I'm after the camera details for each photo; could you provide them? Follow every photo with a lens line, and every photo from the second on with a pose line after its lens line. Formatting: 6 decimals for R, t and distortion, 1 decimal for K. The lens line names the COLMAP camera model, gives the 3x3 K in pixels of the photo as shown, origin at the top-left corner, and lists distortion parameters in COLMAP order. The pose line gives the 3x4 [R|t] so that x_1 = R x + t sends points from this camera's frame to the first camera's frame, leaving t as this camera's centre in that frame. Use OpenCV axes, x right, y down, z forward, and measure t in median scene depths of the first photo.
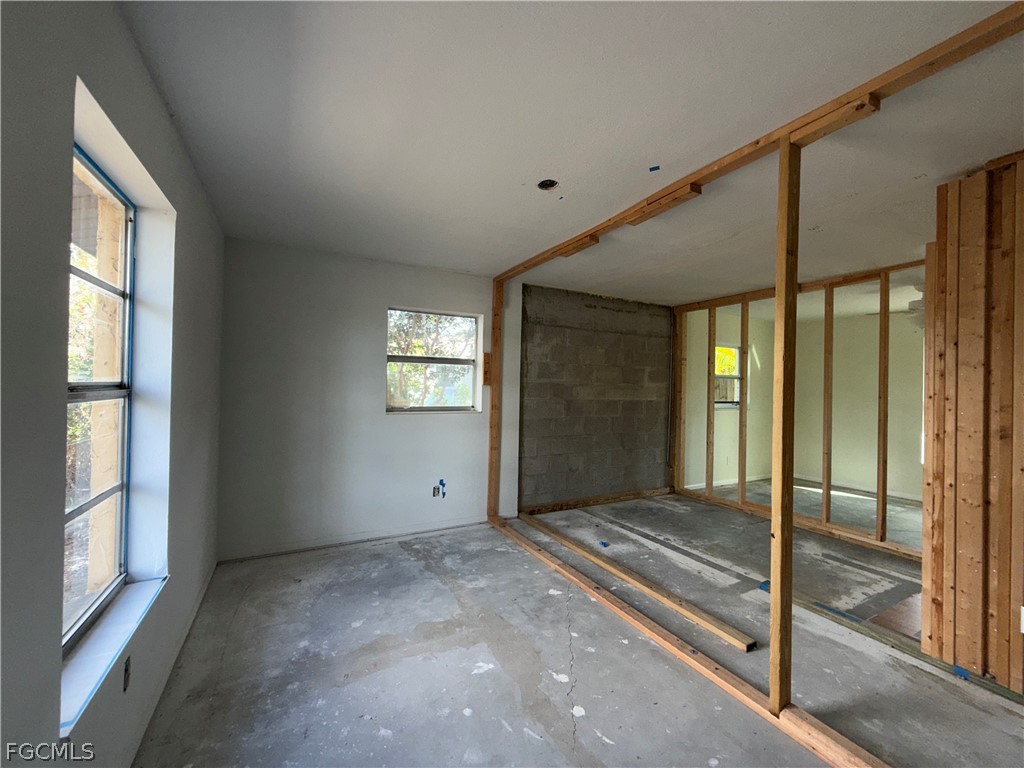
lens RADIAL K [[407.5, 0, 512.6], [0, 407.5, 384.0], [0, 0, 1]] dist [0.001771, 0.000219]
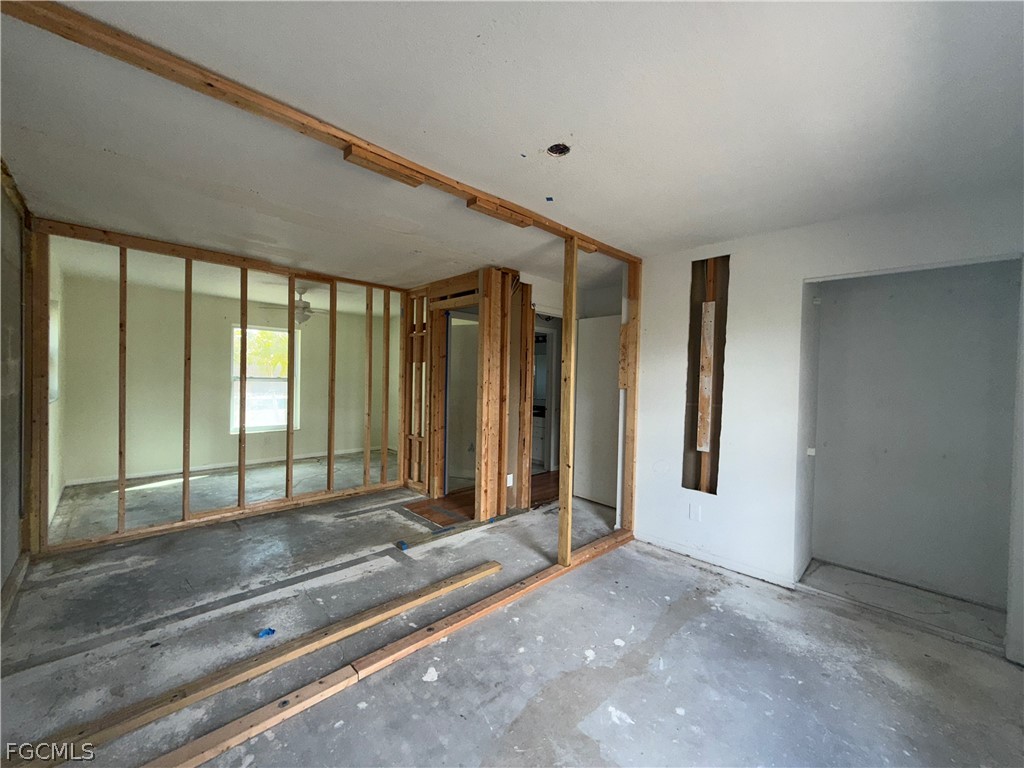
lens RADIAL K [[407.5, 0, 509.8], [0, 407.5, 384.2], [0, 0, 1]] dist [0.001771, 0.000219]
pose [[-0.273068, -0.041233, 0.961111, -0.448867], [-0.034519, 0.998858, 0.033045, -0.014569], [-0.961375, -0.024153, -0.274180, 0.816093]]
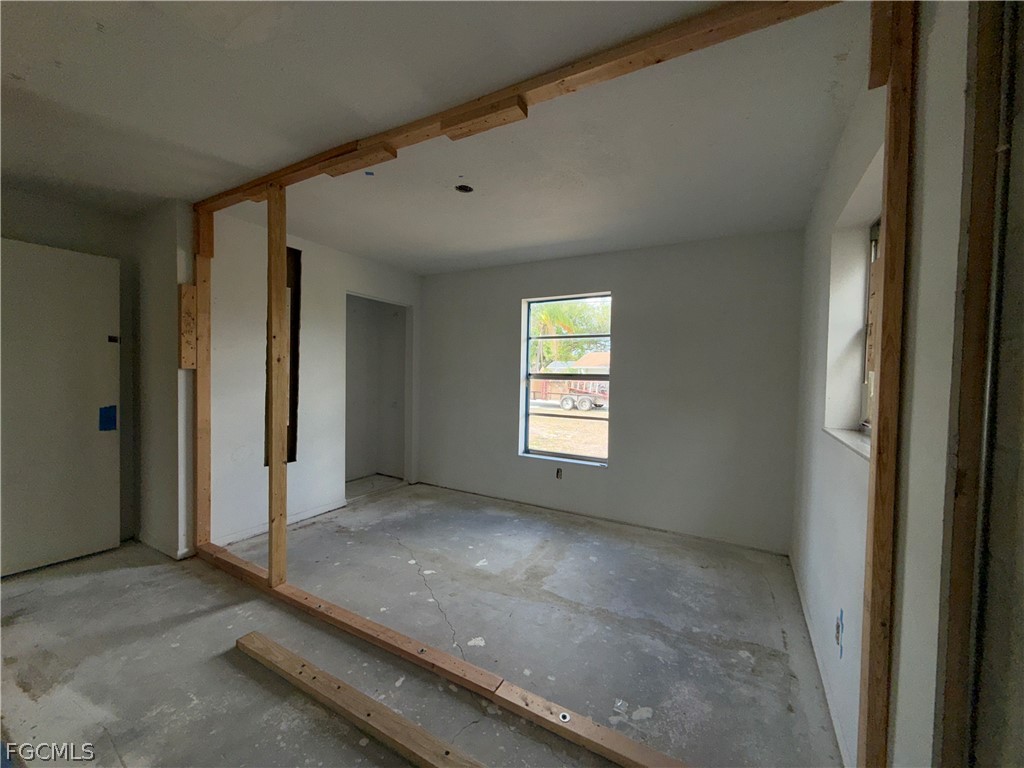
lens RADIAL K [[407.5, 0, 511.8], [0, 407.5, 385.3], [0, 0, 1]] dist [0.001771, 0.000219]
pose [[-0.844708, -0.019641, -0.534867, 0.348946], [-0.033397, 0.999313, 0.016048, 0.018131], [0.534184, 0.031419, -0.844784, 1.256347]]
